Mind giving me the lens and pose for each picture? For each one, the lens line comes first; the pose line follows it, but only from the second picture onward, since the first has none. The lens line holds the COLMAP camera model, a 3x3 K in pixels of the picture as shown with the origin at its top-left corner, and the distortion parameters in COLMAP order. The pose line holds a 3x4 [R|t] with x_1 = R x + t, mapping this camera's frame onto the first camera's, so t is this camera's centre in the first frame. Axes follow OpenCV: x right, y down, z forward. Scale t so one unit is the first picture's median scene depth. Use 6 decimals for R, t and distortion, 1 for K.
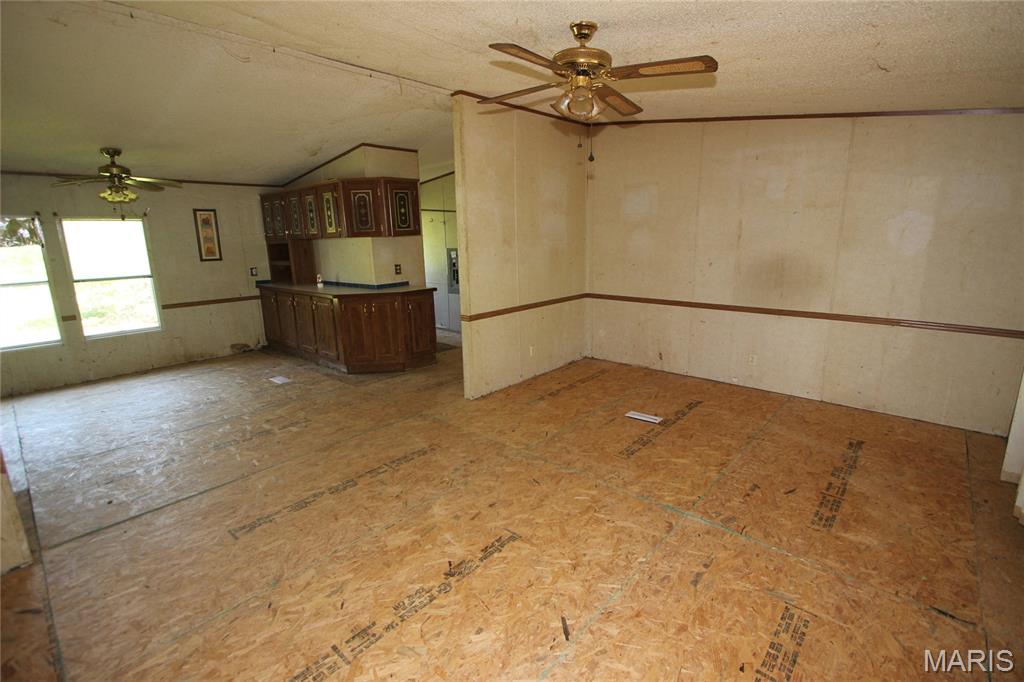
lens RADIAL K [[469.3, 0, 519.1], [0, 469.3, 331.7], [0, 0, 1]] dist [-0.016816, 0.000512]
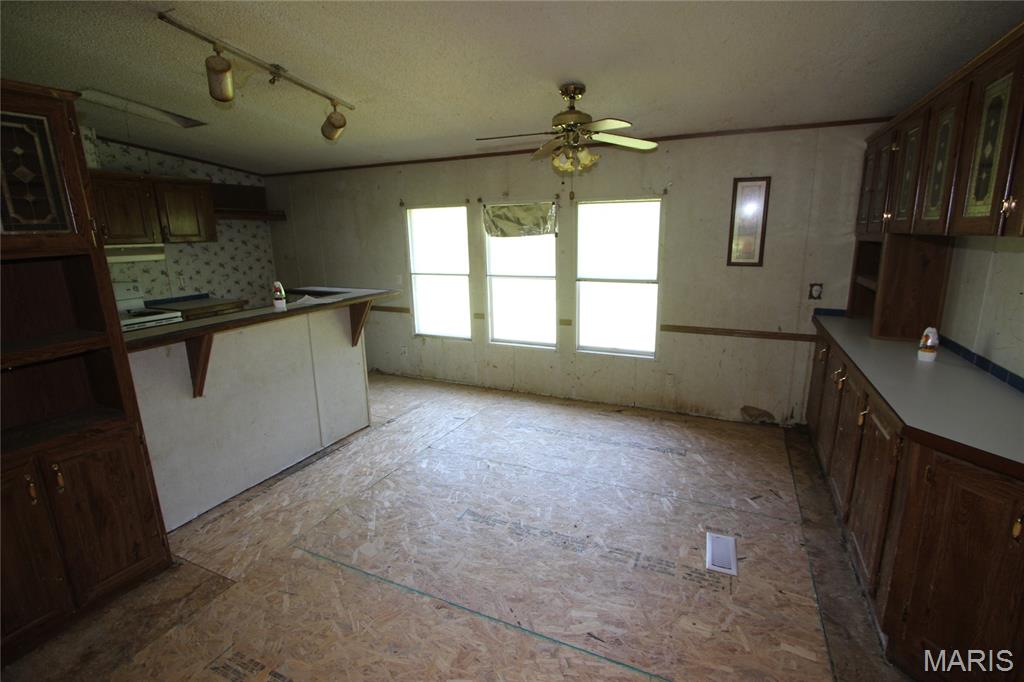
lens RADIAL K [[469.3, 0, 520.7], [0, 469.3, 338.6], [0, 0, 1]] dist [-0.016816, 0.000512]
pose [[0.289635, 0.228546, -0.929450, -0.210956], [-0.184350, 0.966212, 0.180138, -0.148148], [0.939216, 0.119170, 0.321982, 0.694639]]
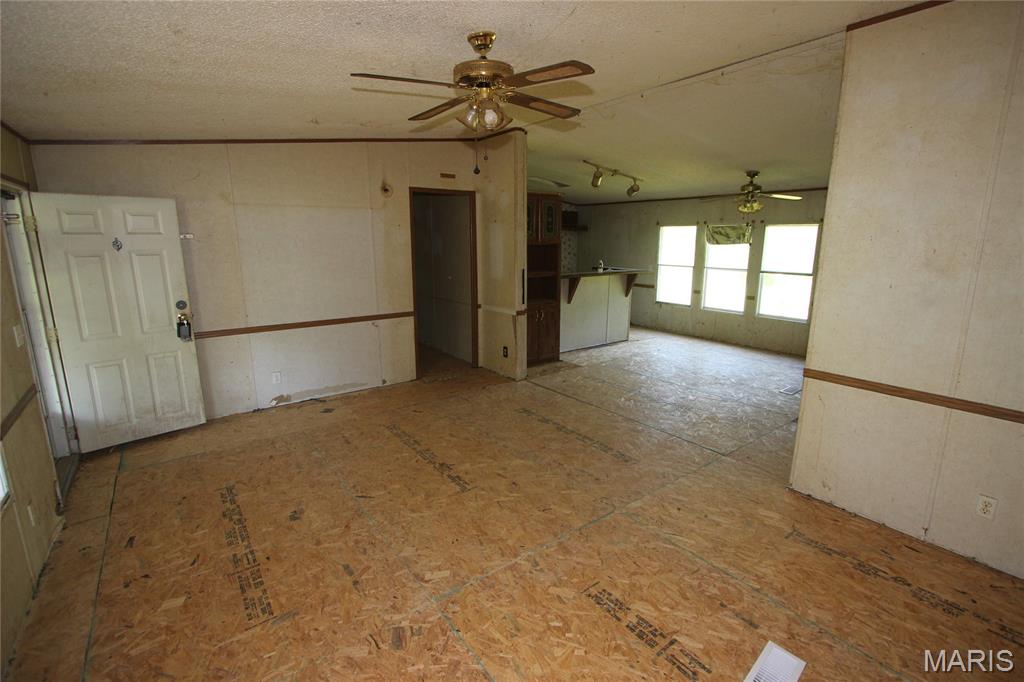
lens RADIAL K [[469.3, 0, 529.2], [0, 469.3, 338.4], [0, 0, 1]] dist [-0.016816, 0.000512]
pose [[-0.182660, 0.221591, -0.957879, 0.529221], [-0.204205, 0.944474, 0.257430, -0.147164], [0.961736, 0.242625, -0.127268, 0.611553]]
